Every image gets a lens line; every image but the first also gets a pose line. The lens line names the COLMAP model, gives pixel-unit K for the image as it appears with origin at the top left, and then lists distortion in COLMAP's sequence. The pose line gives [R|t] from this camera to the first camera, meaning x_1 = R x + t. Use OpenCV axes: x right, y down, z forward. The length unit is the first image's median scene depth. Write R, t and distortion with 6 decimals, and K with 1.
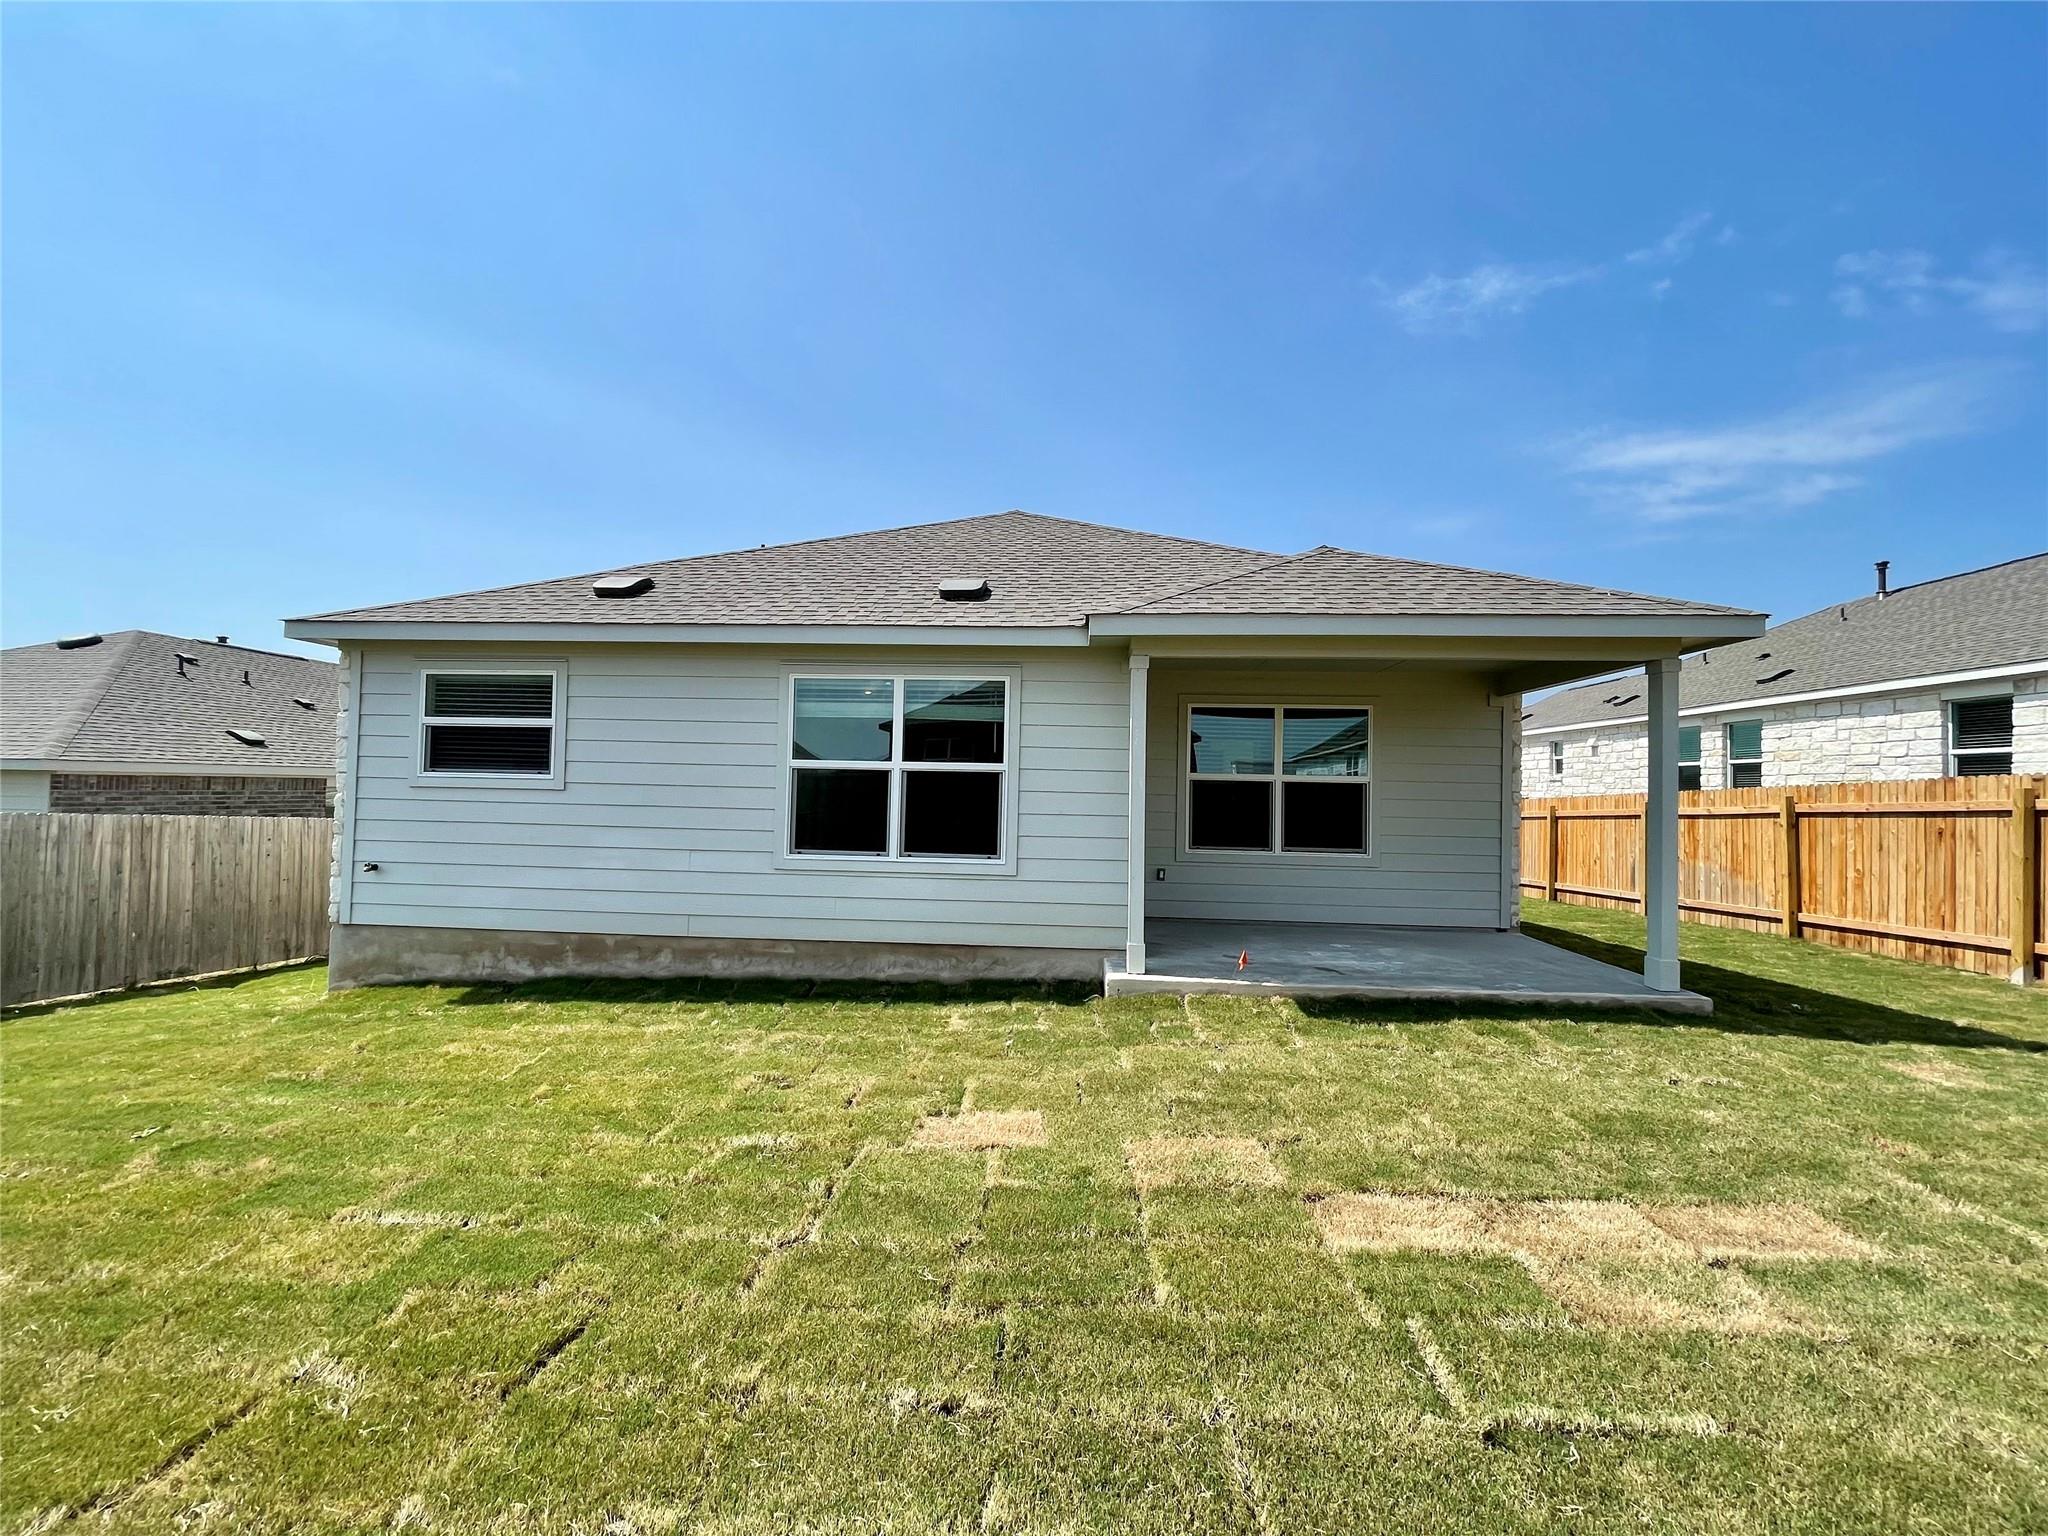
lens RADIAL K [[827.3, 0, 1022.2], [0, 827.3, 766.5], [0, 0, 1]] dist [0.000945, 0.000274]
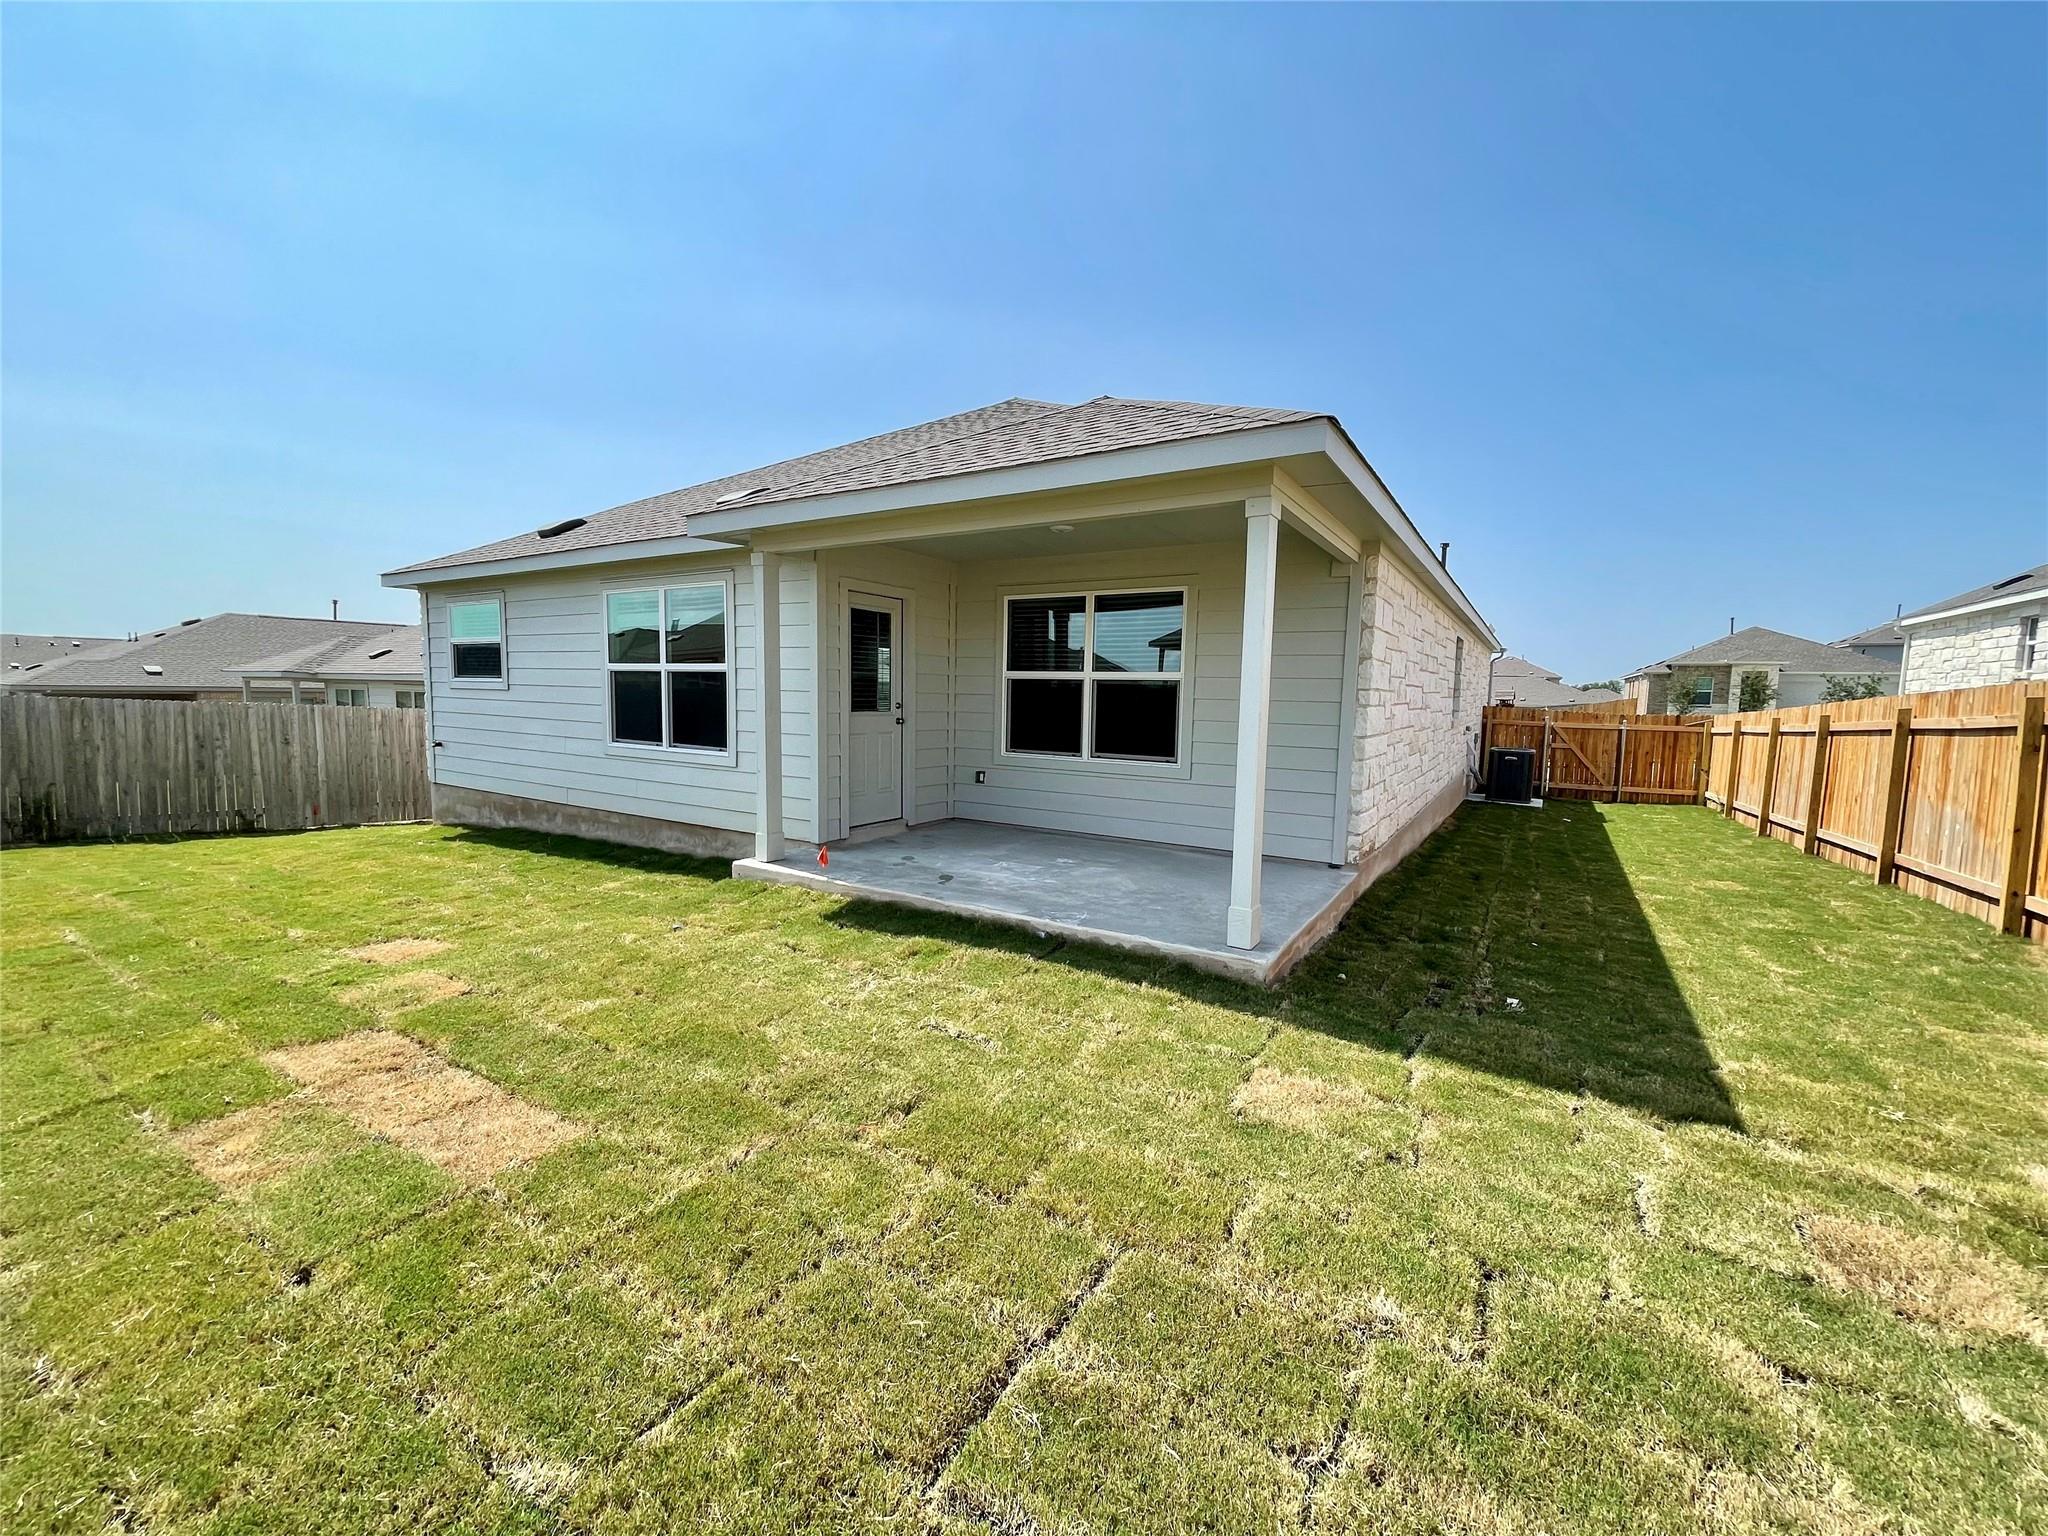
lens RADIAL K [[827.3, 0, 1024.0], [0, 827.3, 773.8], [0, 0, 1]] dist [0.000945, 0.000274]
pose [[0.880100, 0.043344, -0.472805, 0.824592], [0.012614, 0.993338, 0.114543, 0.020180], [0.474620, -0.106774, 0.873690, 0.221287]]
